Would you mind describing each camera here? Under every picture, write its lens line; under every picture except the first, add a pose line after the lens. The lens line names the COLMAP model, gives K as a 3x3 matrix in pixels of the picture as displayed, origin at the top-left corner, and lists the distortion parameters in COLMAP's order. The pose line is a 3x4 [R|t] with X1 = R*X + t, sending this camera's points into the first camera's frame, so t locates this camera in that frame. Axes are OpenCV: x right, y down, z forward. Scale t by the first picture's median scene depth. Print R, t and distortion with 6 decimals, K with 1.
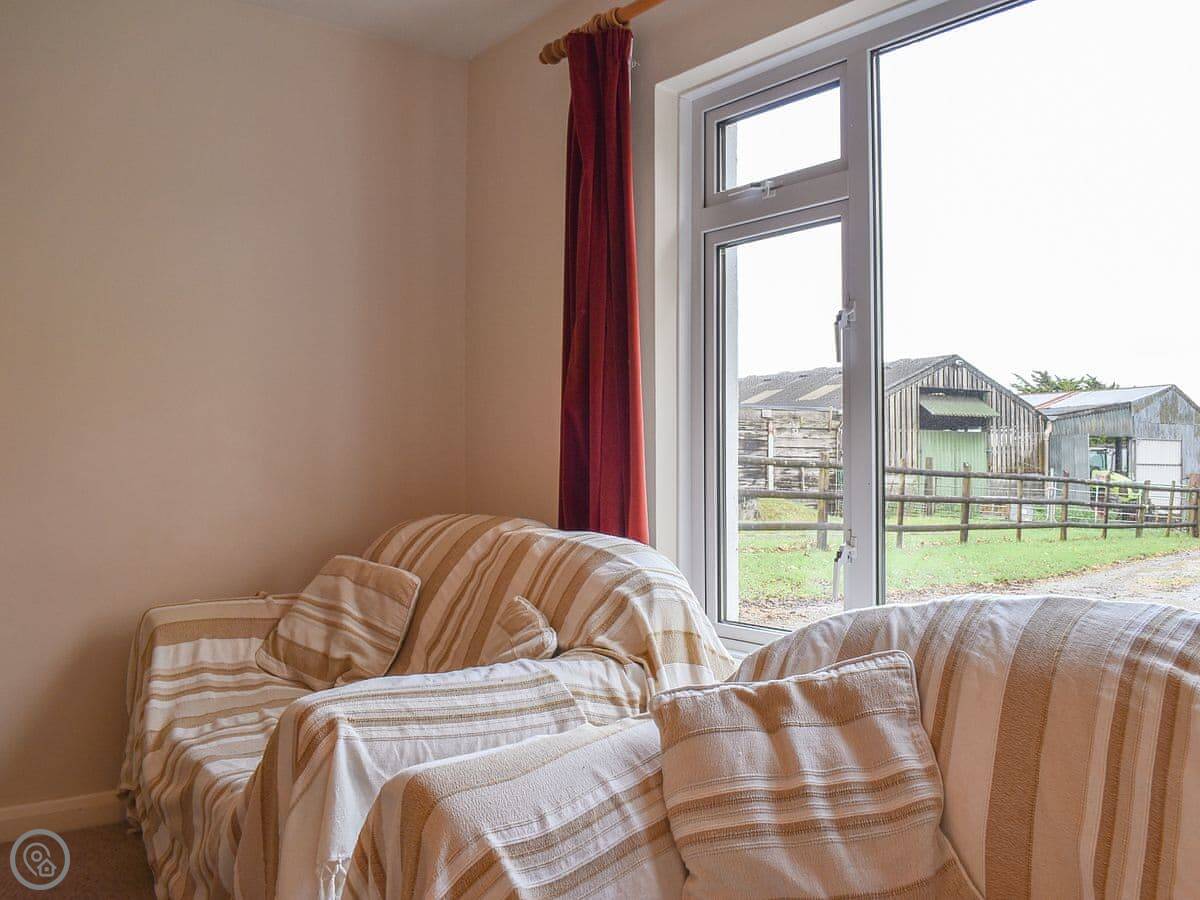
lens RADIAL K [[1021.0, 0, 600.2], [0, 1021.0, 401.0], [0, 0, 1]] dist [-0.083800, 0.002868]
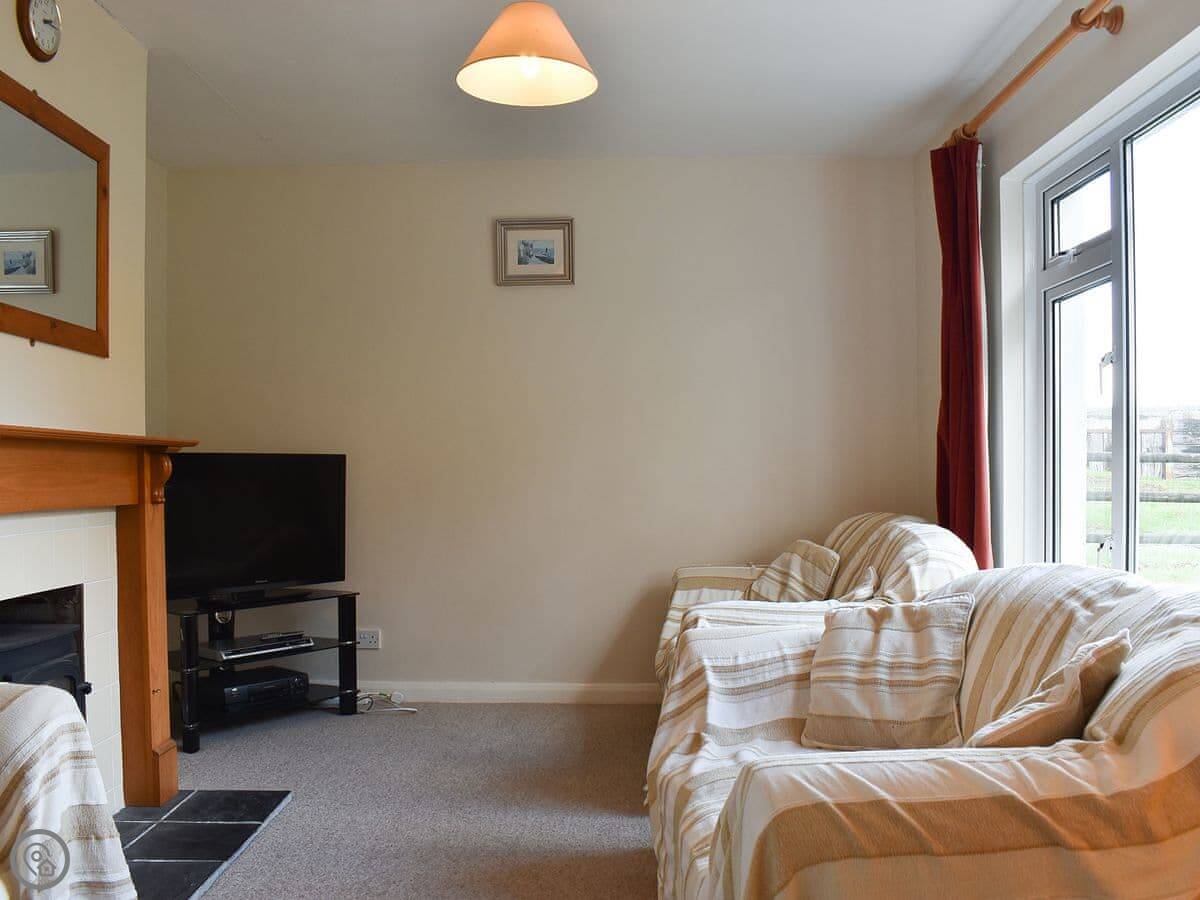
lens RADIAL K [[1090.7, 0, 600.0], [0, 1090.7, 450.0], [0, 0, 1]] dist [-0.115370, 0.009545]
pose [[0.767282, -0.016369, -0.641101, 0.656482], [0.039698, 0.998969, 0.022006, -0.025611], [0.640080, -0.042335, 0.767141, -0.457374]]
